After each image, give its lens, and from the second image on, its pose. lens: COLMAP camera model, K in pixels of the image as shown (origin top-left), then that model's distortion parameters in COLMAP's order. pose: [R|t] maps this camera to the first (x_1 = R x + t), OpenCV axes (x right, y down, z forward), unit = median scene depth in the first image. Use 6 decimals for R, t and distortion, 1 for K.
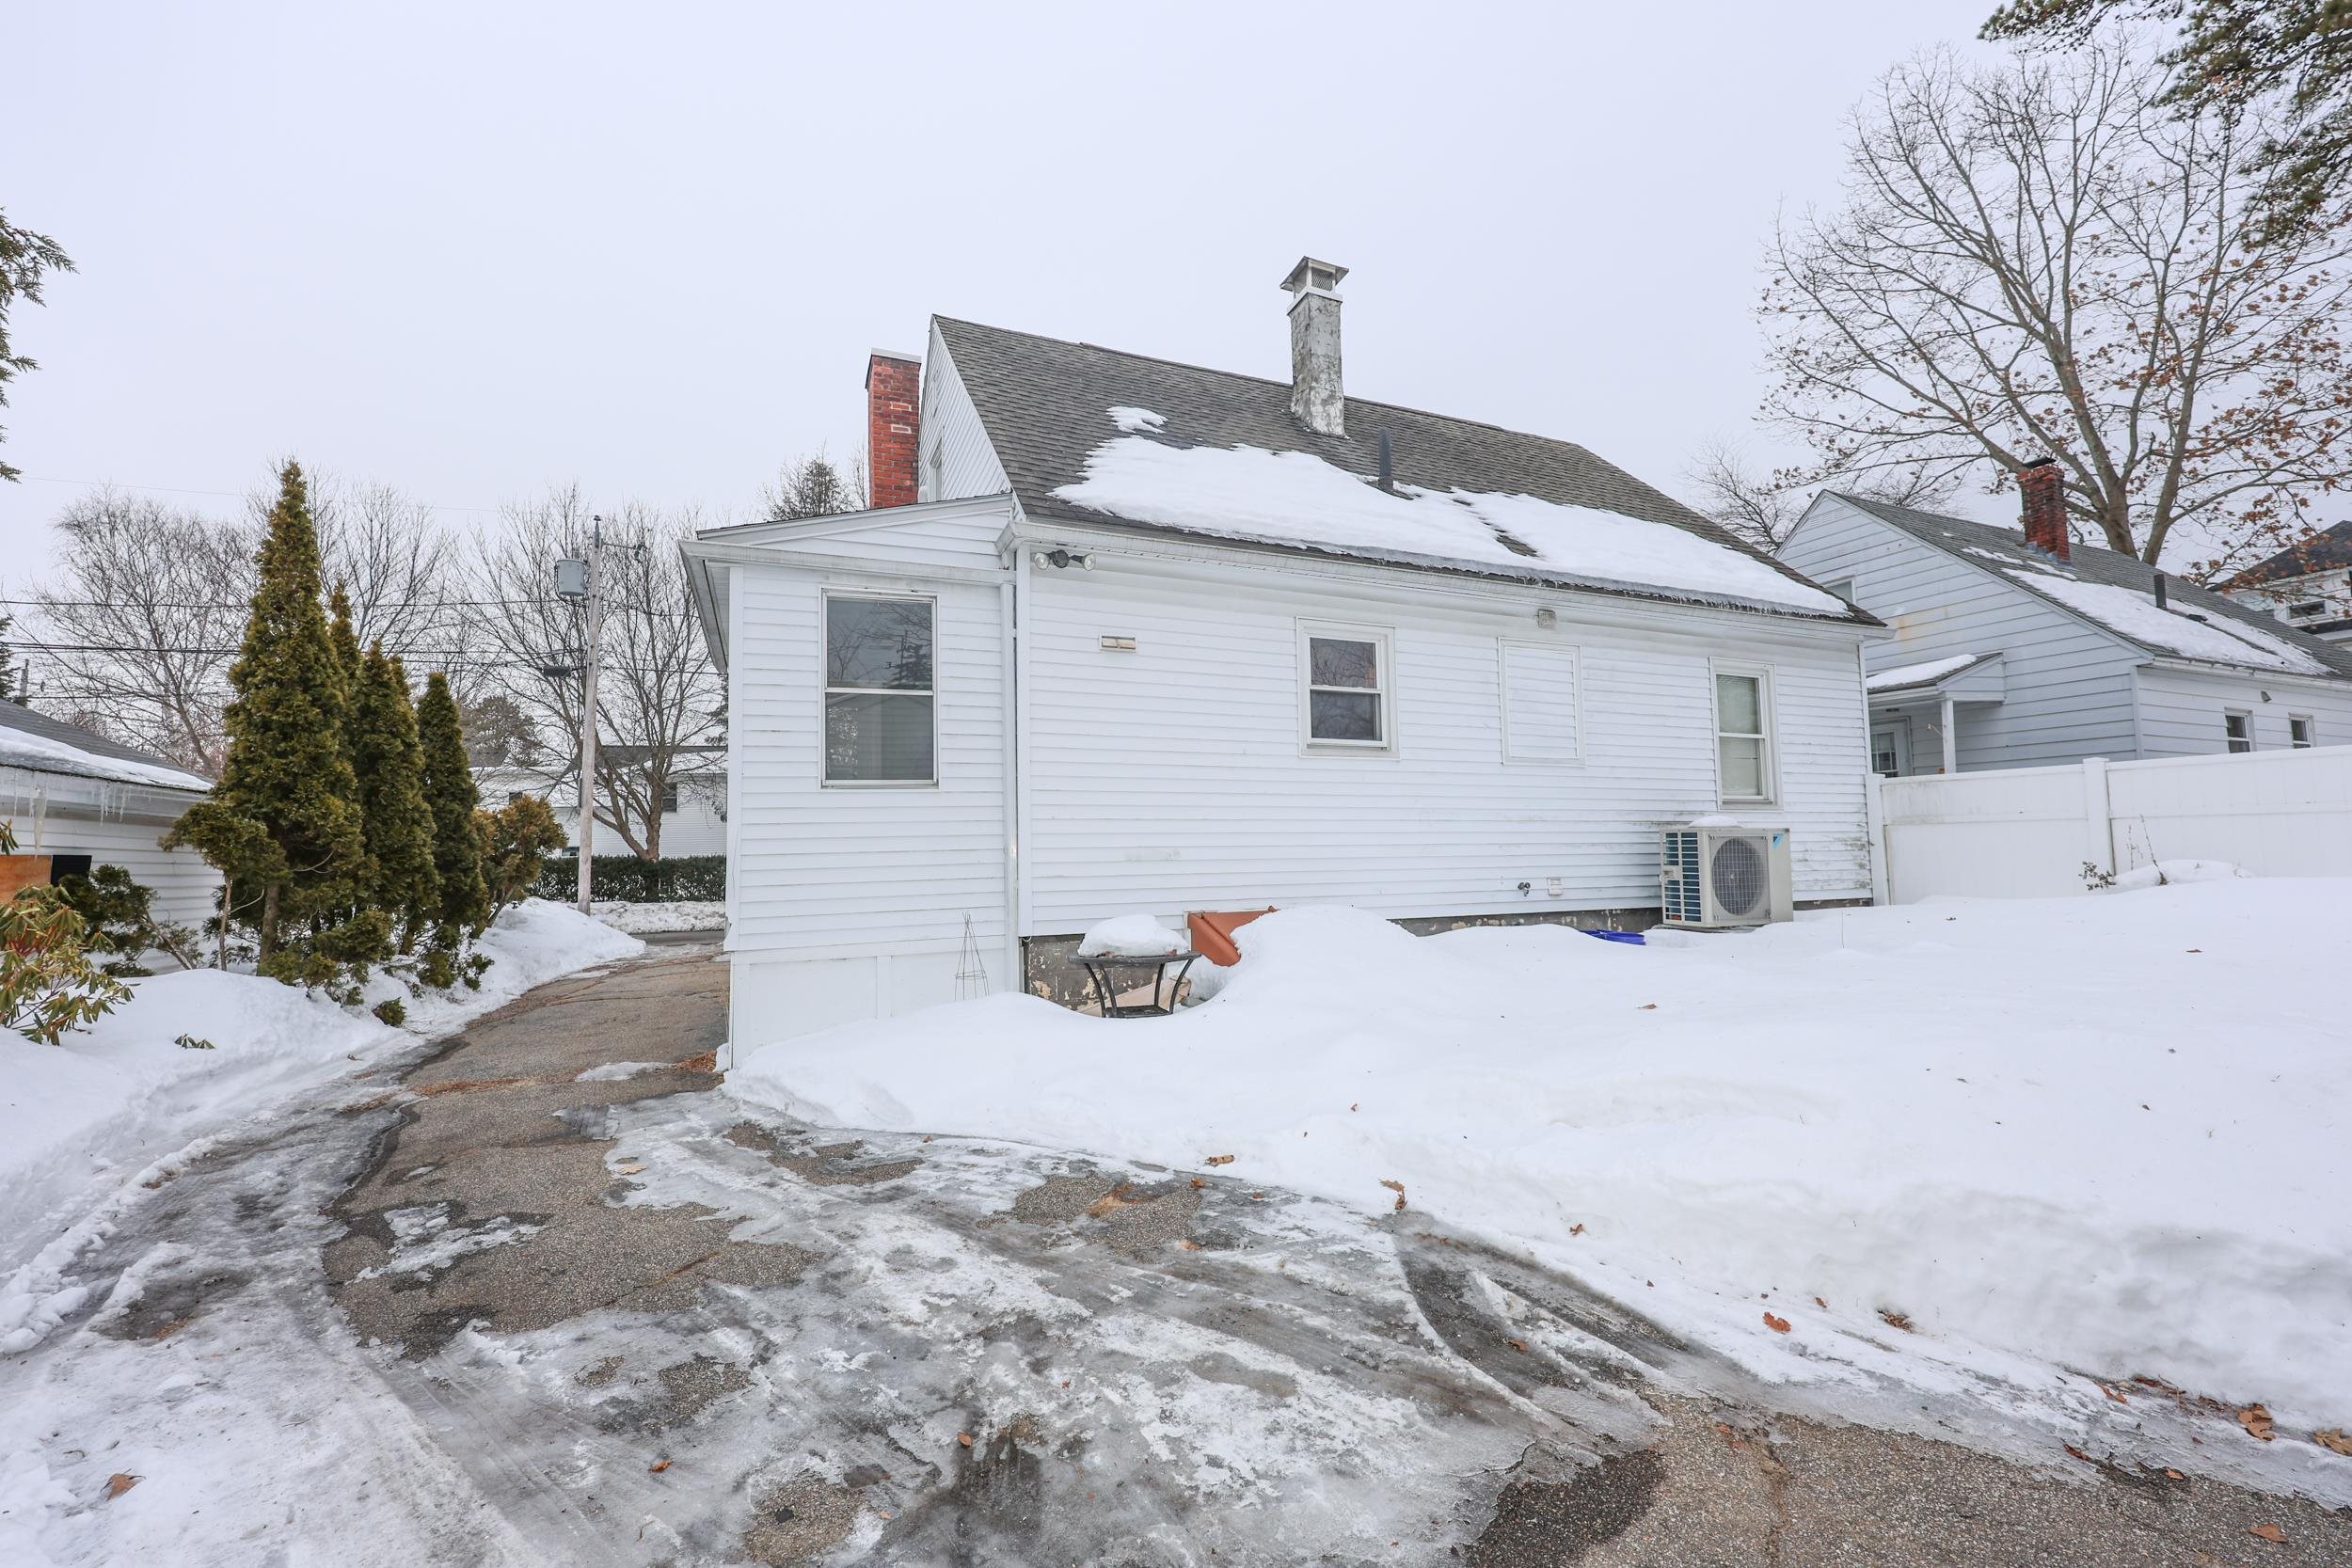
lens RADIAL K [[937.1, 0, 1162.0], [0, 937.1, 788.1], [0, 0, 1]] dist [0.010309, -0.000187]
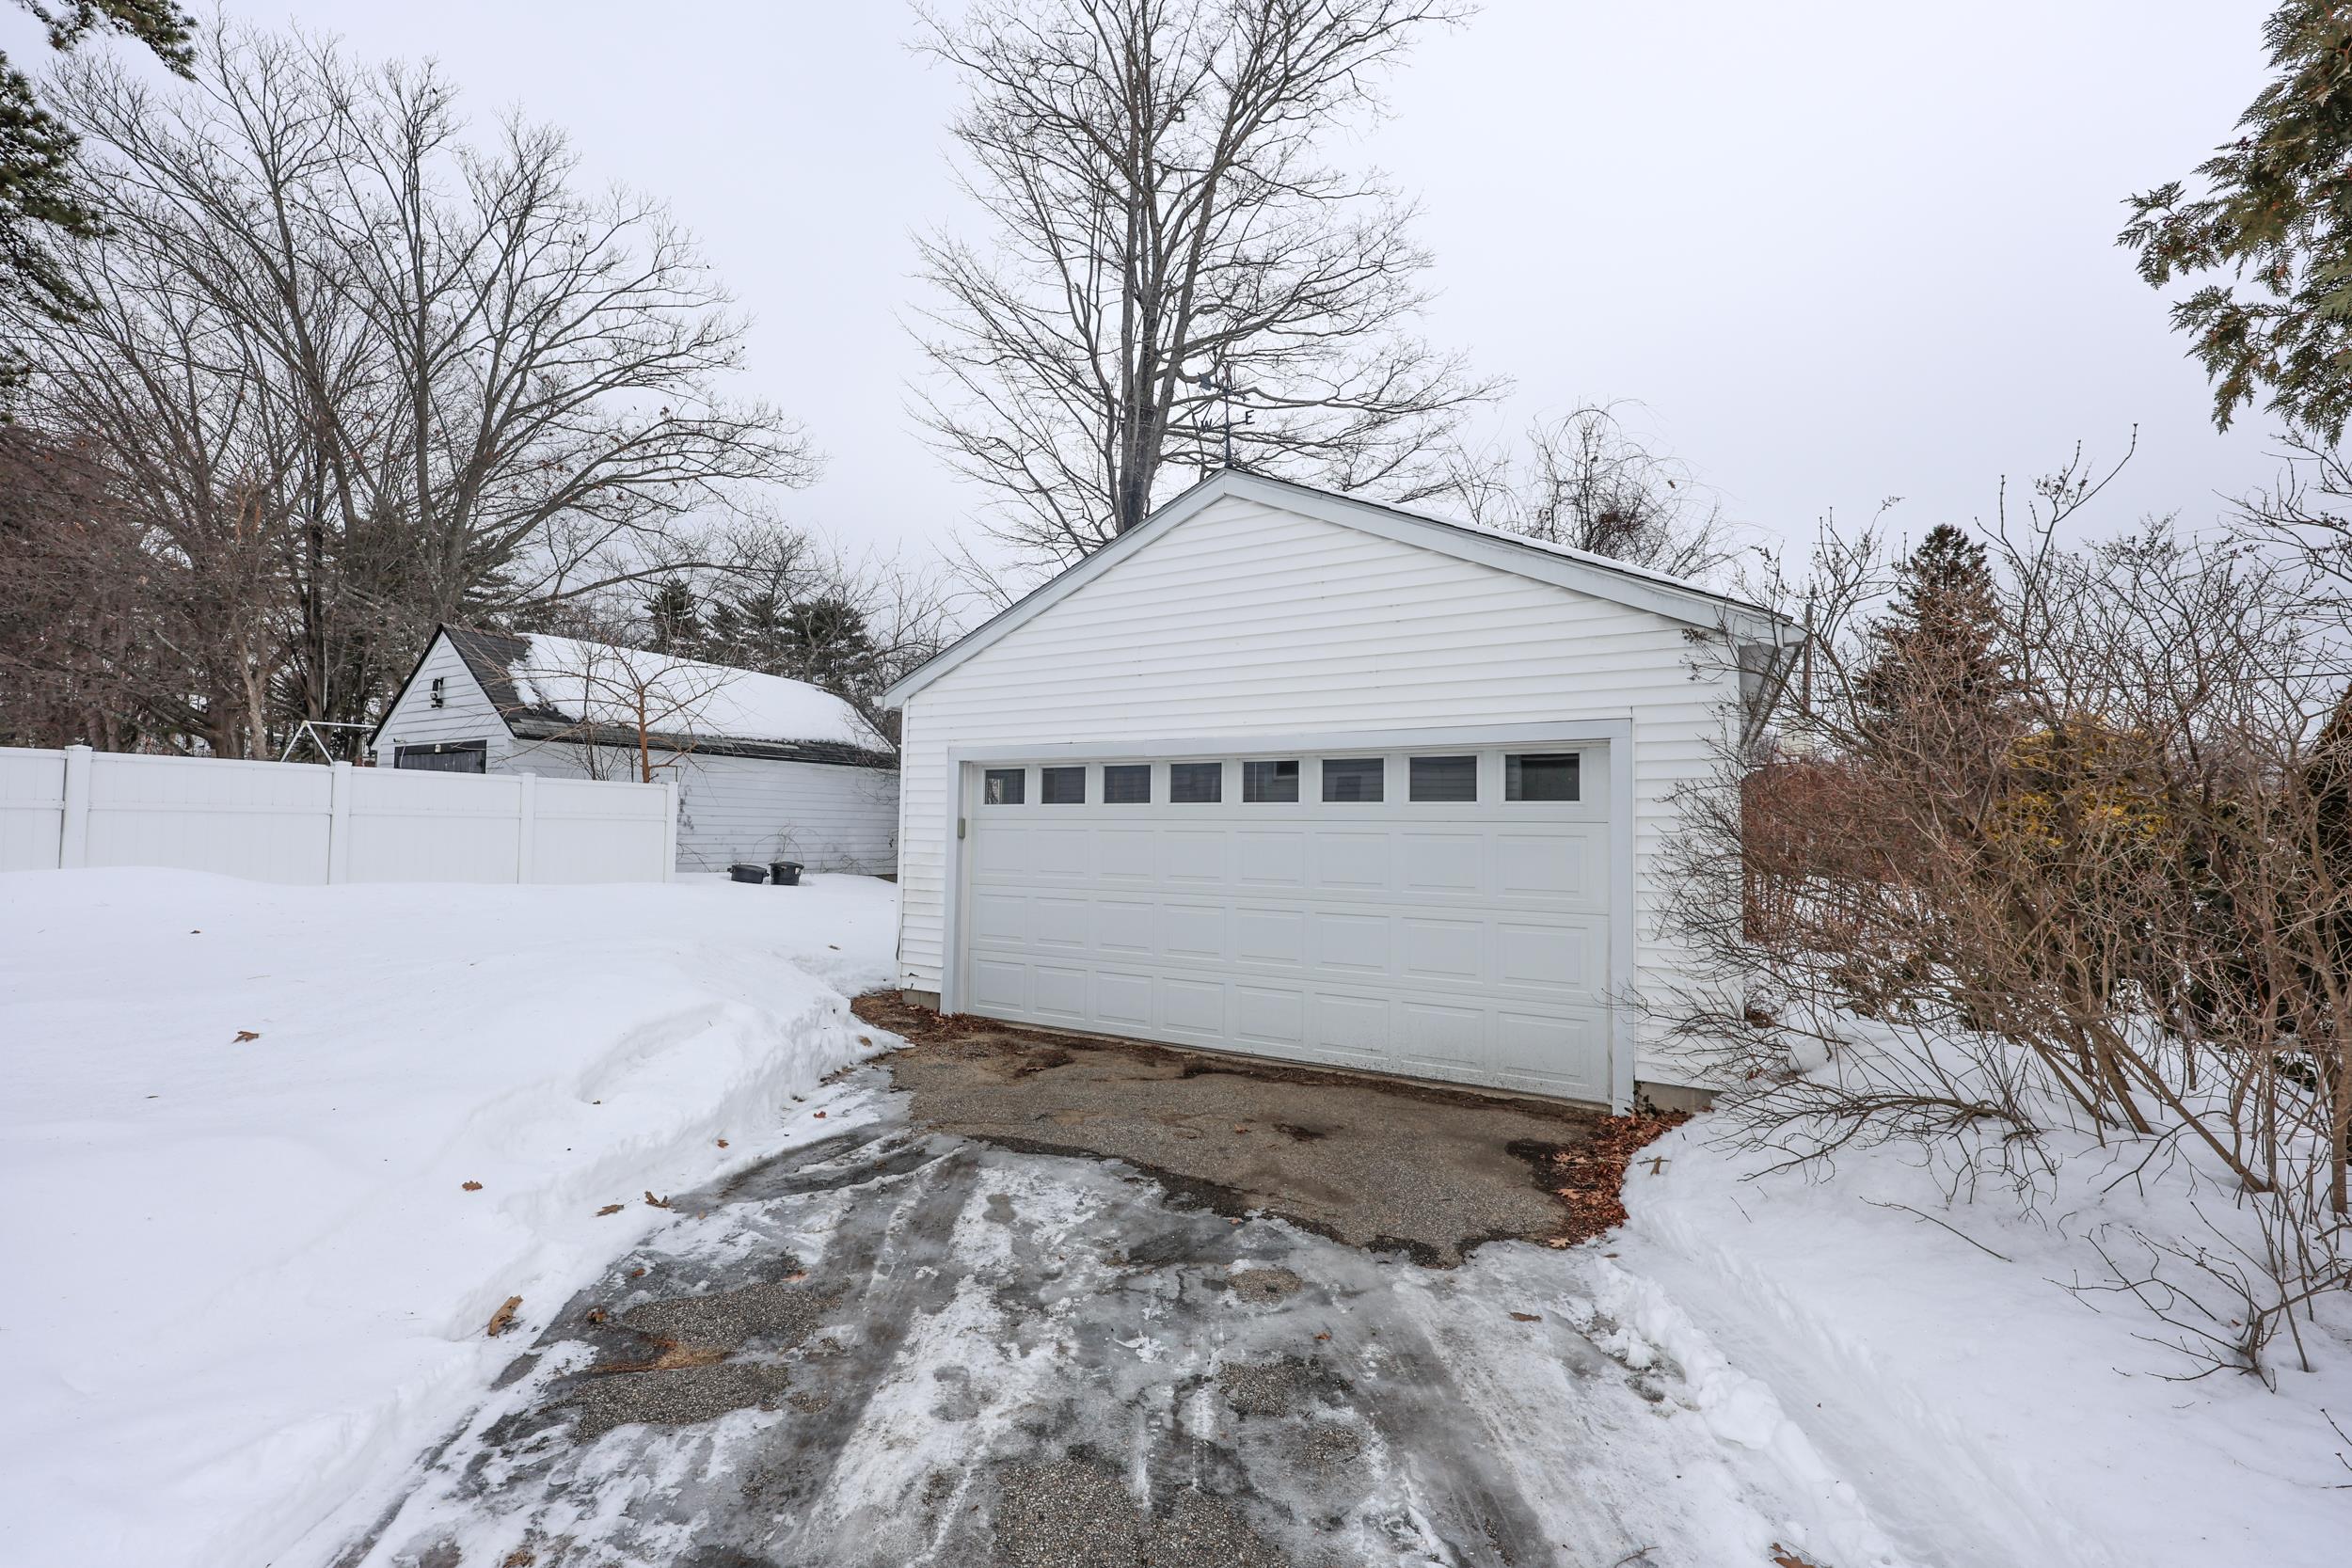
lens RADIAL K [[937.1, 0, 1162.0], [0, 937.1, 788.1], [0, 0, 1]] dist [0.010309, -0.000187]
pose [[-0.622339, 0.053803, 0.780897, -1.104100], [-0.051645, 0.992639, -0.109551, 0.112972], [-0.781042, -0.108508, -0.614979, 1.575691]]
